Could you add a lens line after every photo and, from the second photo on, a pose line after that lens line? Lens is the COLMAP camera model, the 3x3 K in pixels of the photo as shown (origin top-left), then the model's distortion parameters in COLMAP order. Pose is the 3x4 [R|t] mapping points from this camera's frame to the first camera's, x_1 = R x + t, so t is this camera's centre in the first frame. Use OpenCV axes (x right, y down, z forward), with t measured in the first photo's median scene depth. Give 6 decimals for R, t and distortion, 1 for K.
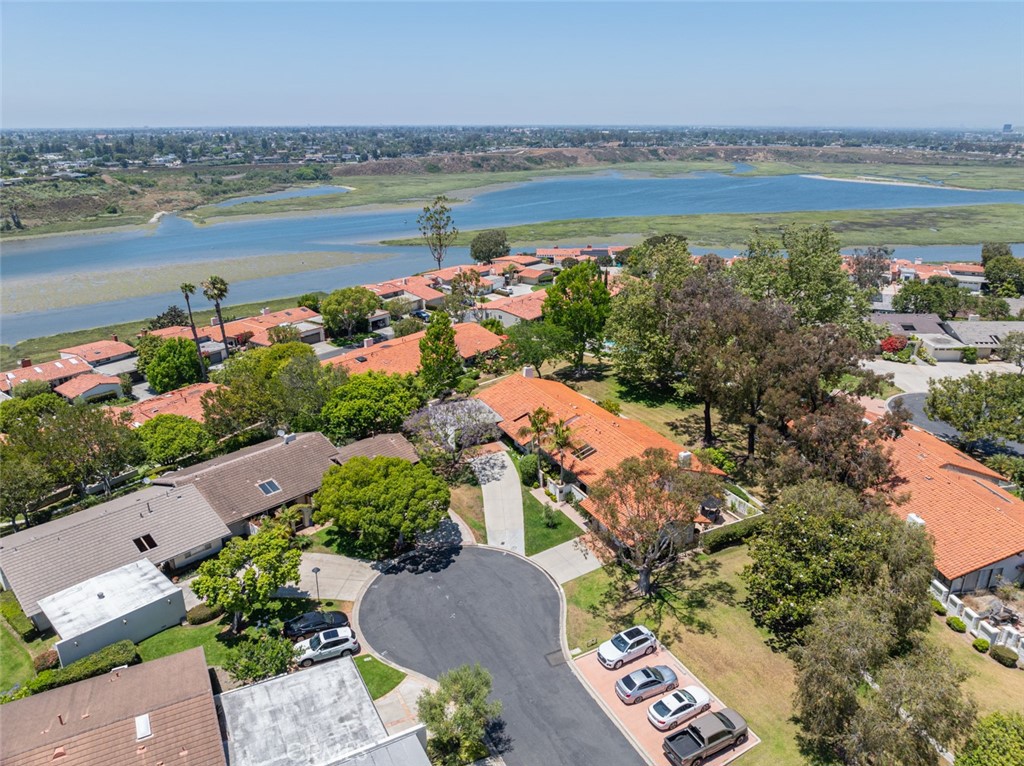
lens RADIAL K [[724.4, 0, 517.7], [0, 724.4, 382.9], [0, 0, 1]] dist [-0.035956, -0.001538]
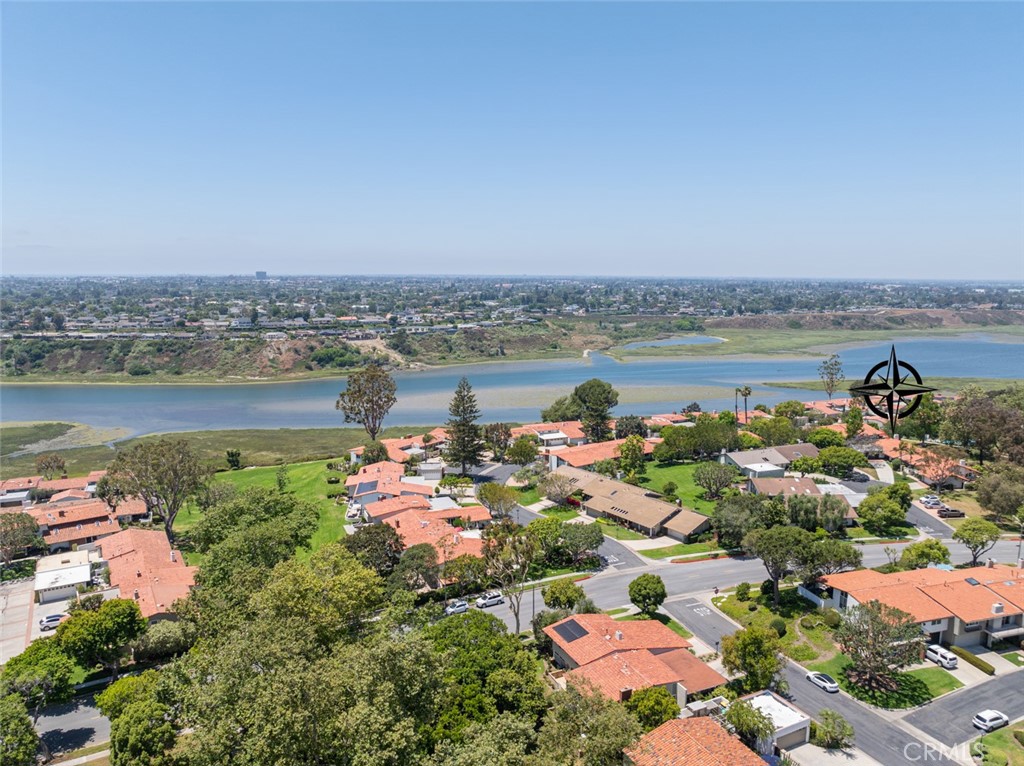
lens RADIAL K [[724.4, 0, 517.7], [0, 724.4, 382.9], [0, 0, 1]] dist [-0.035956, -0.001538]
pose [[0.896153, 0.071643, -0.437923, -0.007381], [-0.155902, 0.974800, -0.159558, 0.035159], [0.415457, 0.211261, 0.884740, -0.145368]]
